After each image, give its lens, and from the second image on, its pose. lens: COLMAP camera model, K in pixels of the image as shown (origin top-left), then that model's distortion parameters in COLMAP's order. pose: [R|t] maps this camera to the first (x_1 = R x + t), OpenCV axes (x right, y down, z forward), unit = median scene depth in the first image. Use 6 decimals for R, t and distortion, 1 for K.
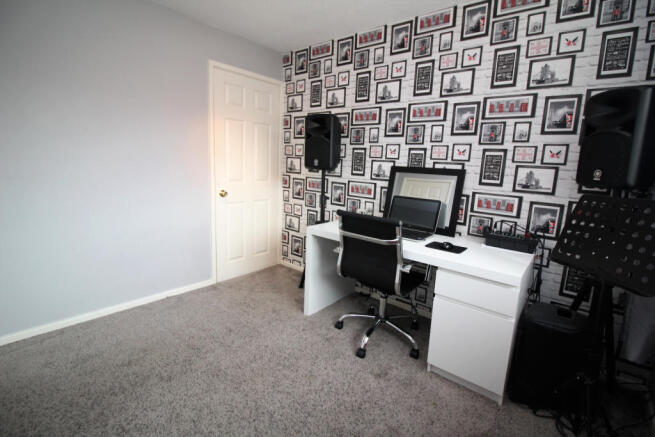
lens RADIAL K [[318.0, 0, 326.6], [0, 318.0, 204.3], [0, 0, 1]] dist [-0.047499, -0.000027]
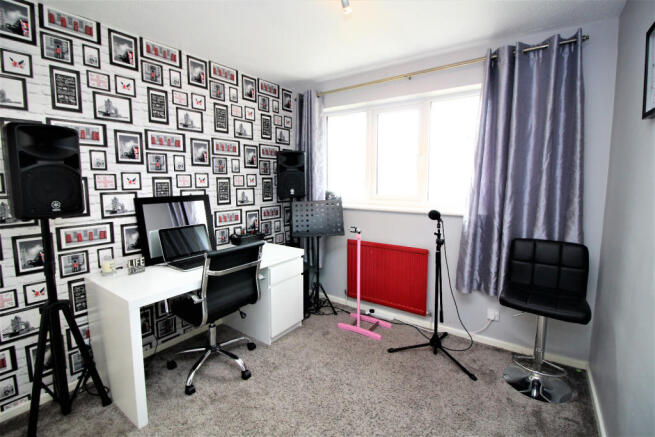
lens RADIAL K [[303.1, 0, 324.5], [0, 303.1, 209.2], [0, 0, 1]] dist [0.001330, -0.013814]
pose [[-0.121186, -0.105136, 0.987046, -0.696517], [0.169688, 0.977544, 0.124958, -0.111996], [-0.978018, 0.182633, -0.100625, 0.619969]]
